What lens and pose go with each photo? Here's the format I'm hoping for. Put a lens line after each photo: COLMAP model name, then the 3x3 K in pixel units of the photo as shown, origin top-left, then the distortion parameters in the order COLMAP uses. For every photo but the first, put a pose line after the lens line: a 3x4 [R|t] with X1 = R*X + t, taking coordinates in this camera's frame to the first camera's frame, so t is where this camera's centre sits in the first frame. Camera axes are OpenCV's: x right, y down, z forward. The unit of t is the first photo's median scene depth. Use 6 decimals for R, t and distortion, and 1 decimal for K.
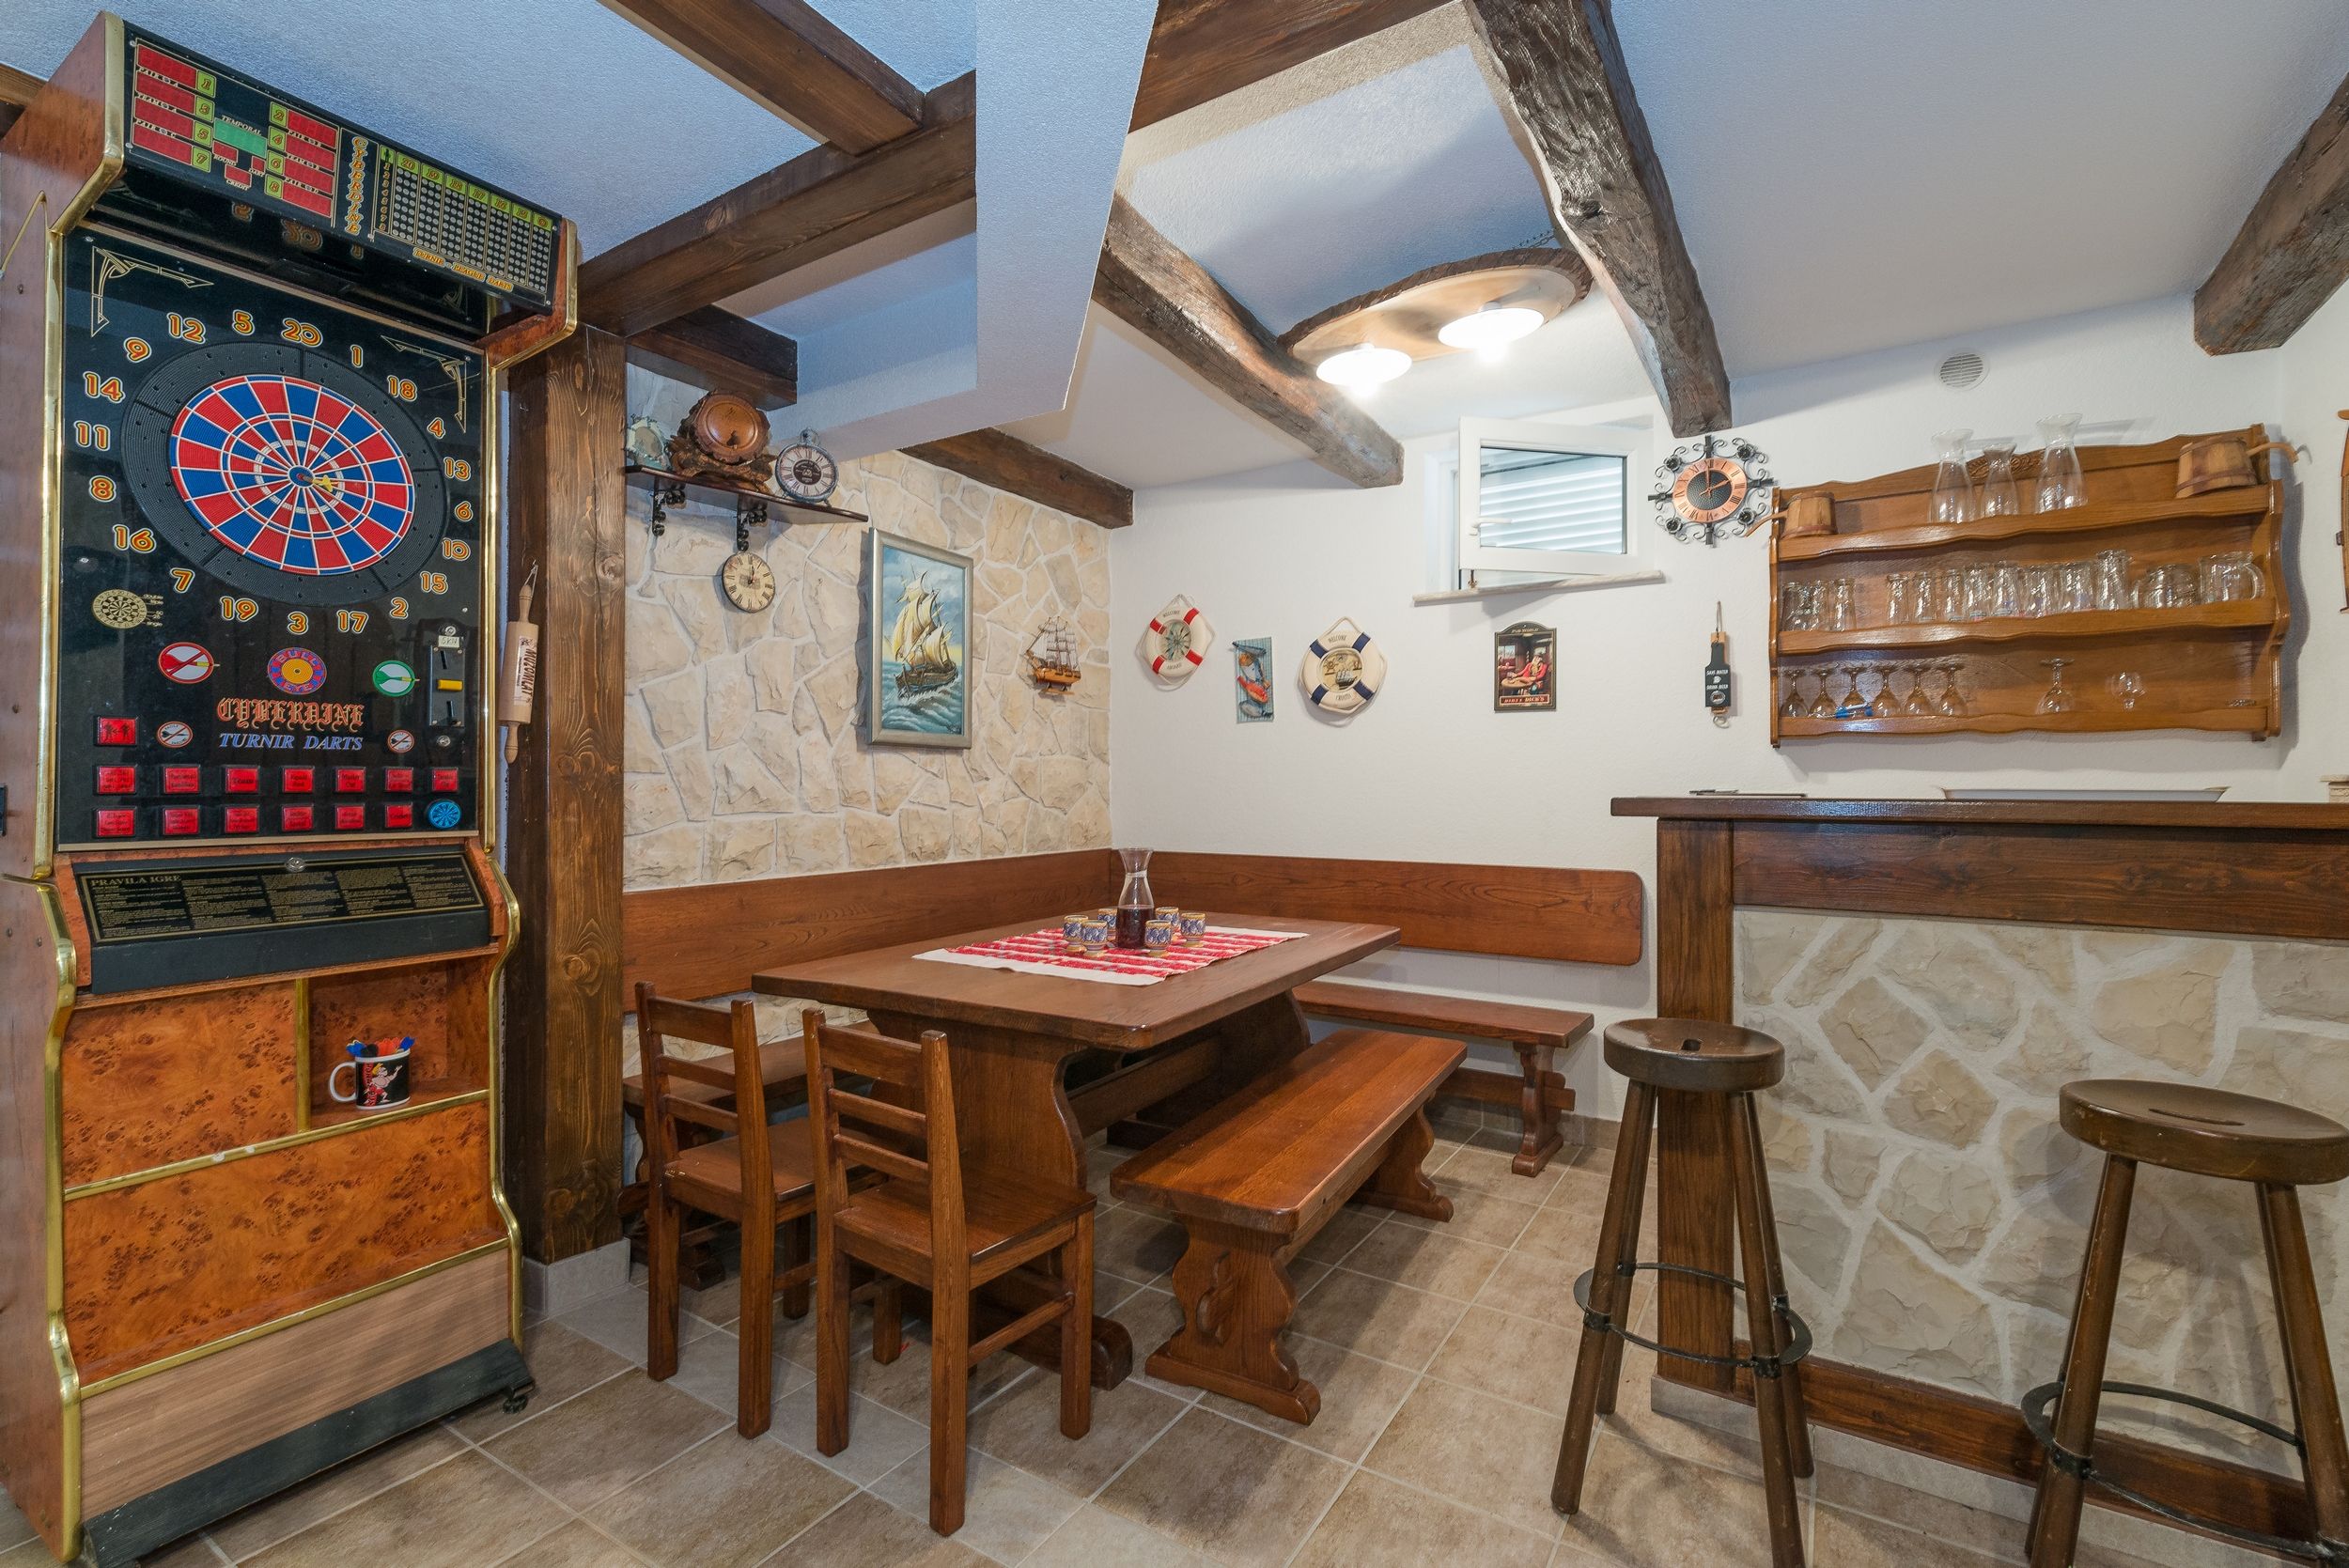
lens RADIAL K [[1031.5, 0, 1174.5], [0, 1031.5, 784.0], [0, 0, 1]] dist [0.000114, 0.000117]
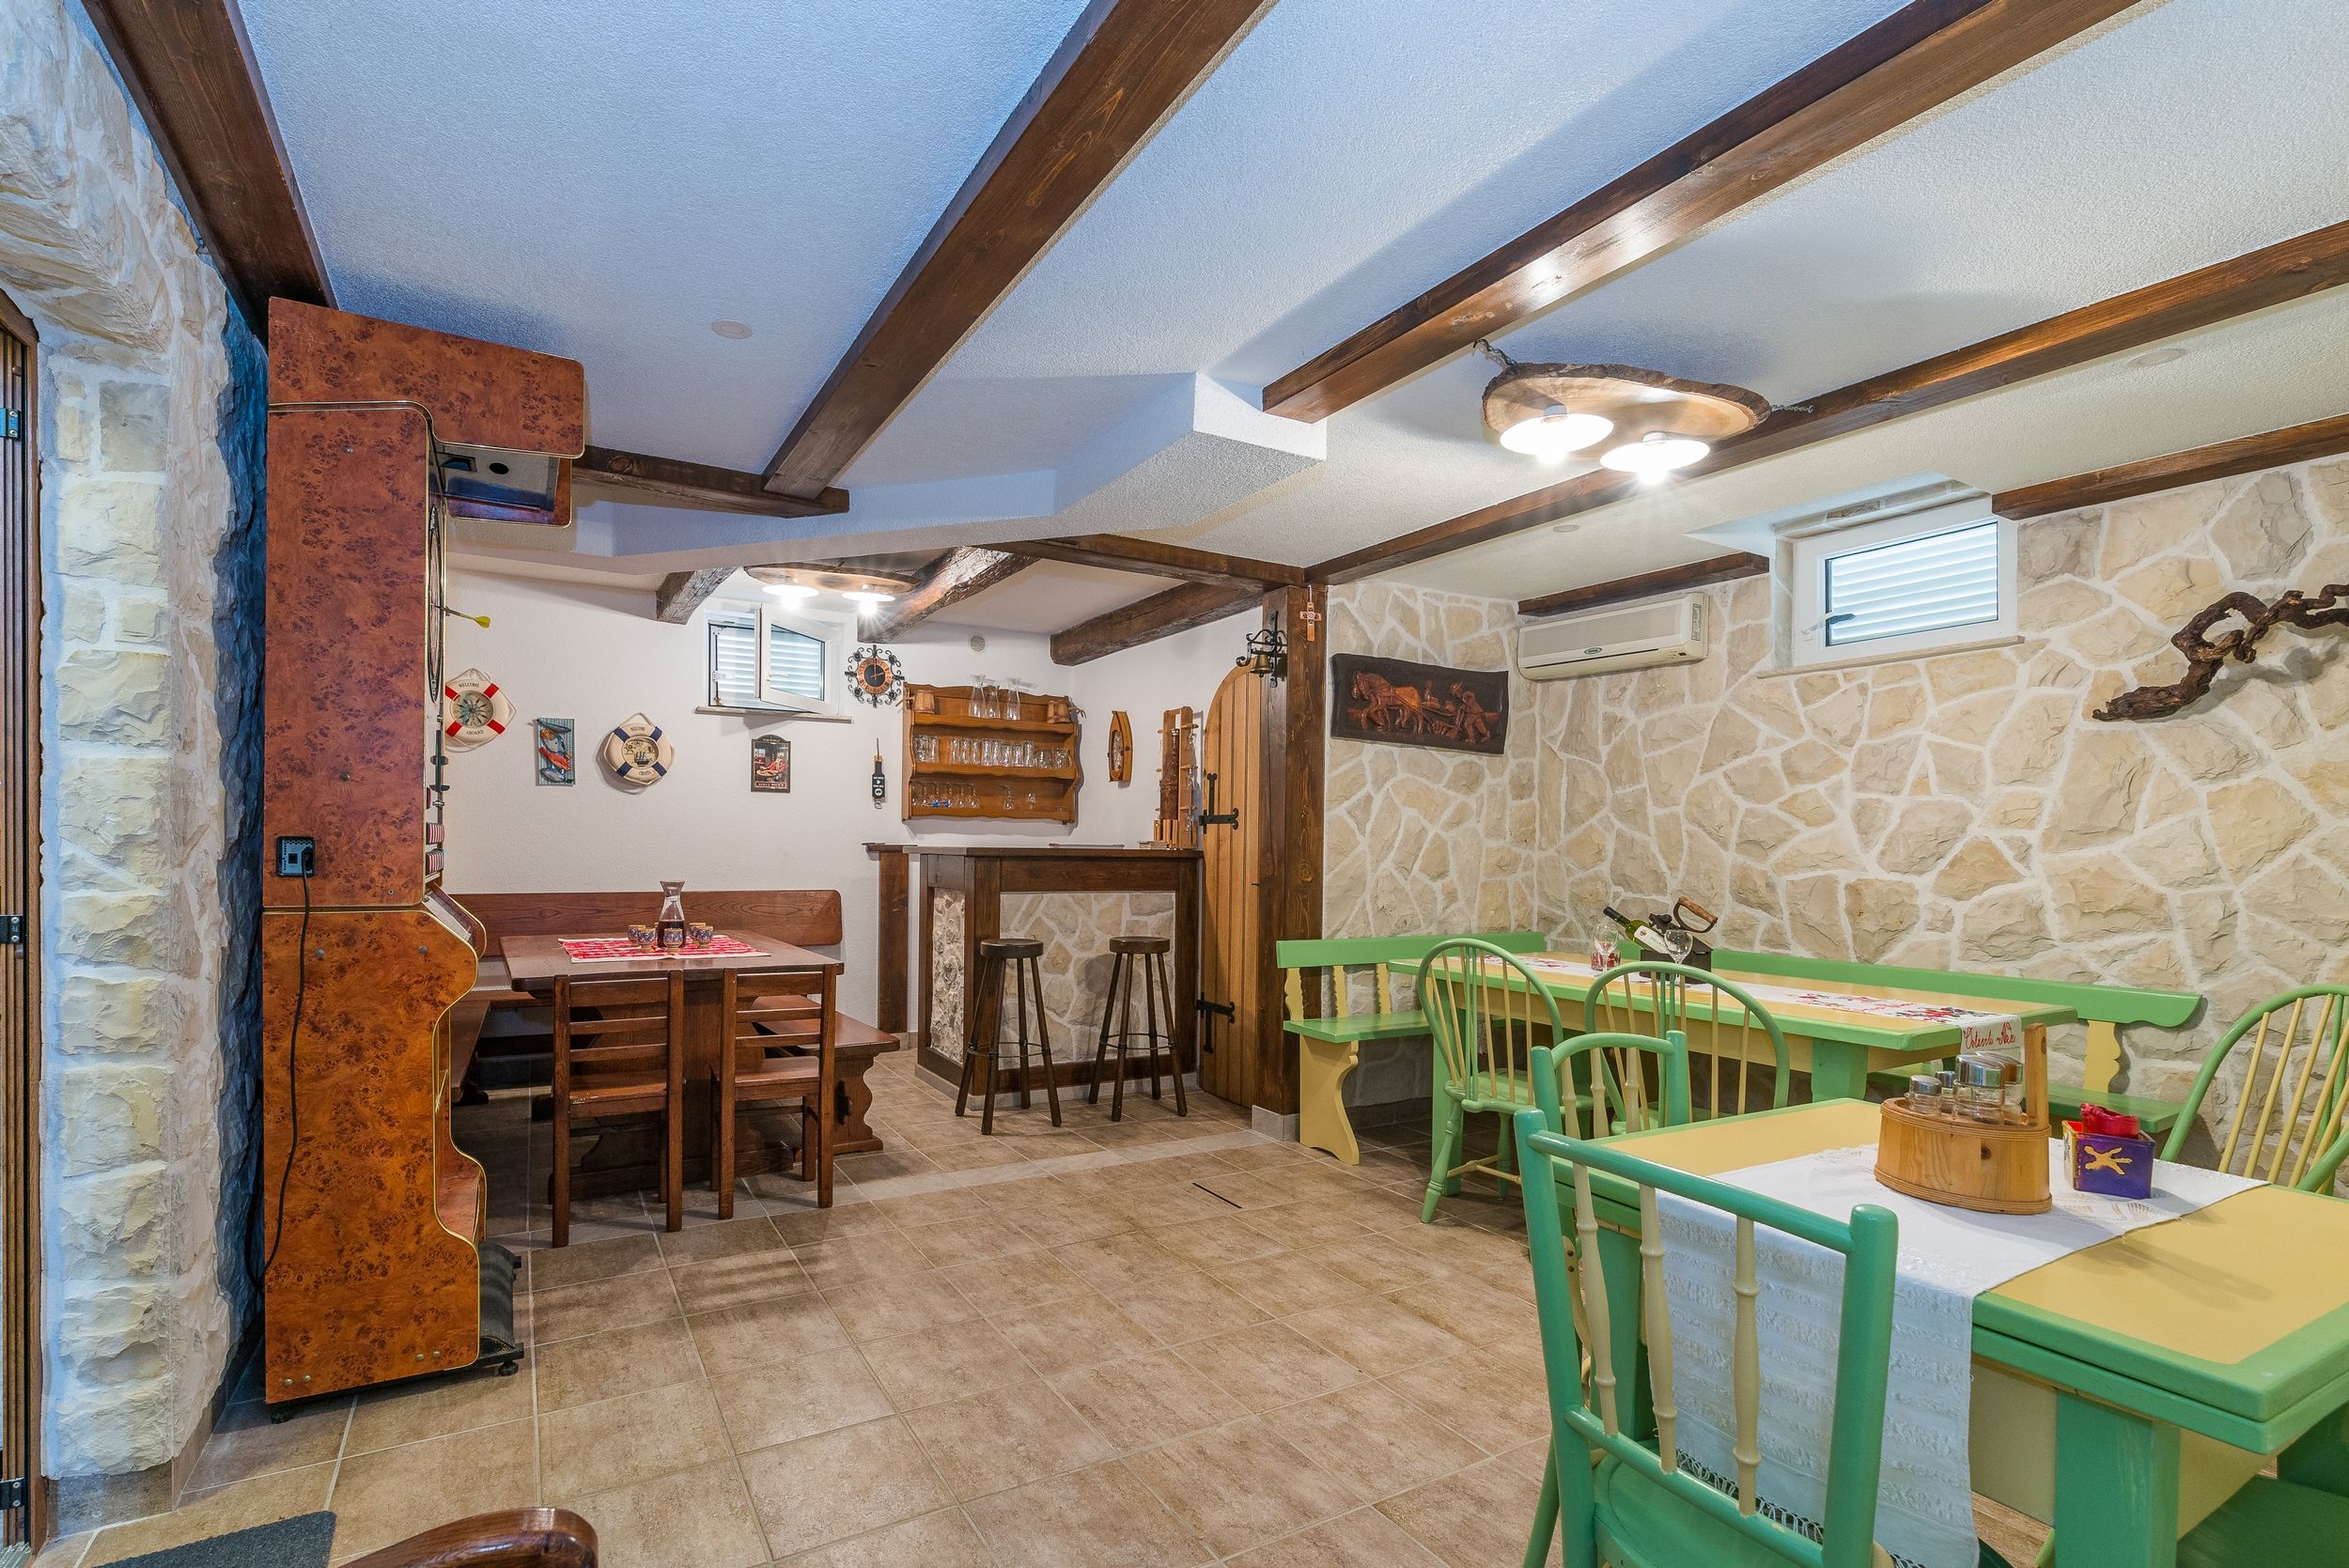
lens RADIAL K [[1036.7, 0, 1174.1], [0, 1036.7, 853.4], [0, 0, 1]] dist [0.000027, 0.000010]
pose [[0.425461, -0.003803, 0.904969, -0.905672], [-0.012662, 0.999868, 0.010155, -0.001245], [-0.904888, -0.015779, 0.425357, -0.244243]]
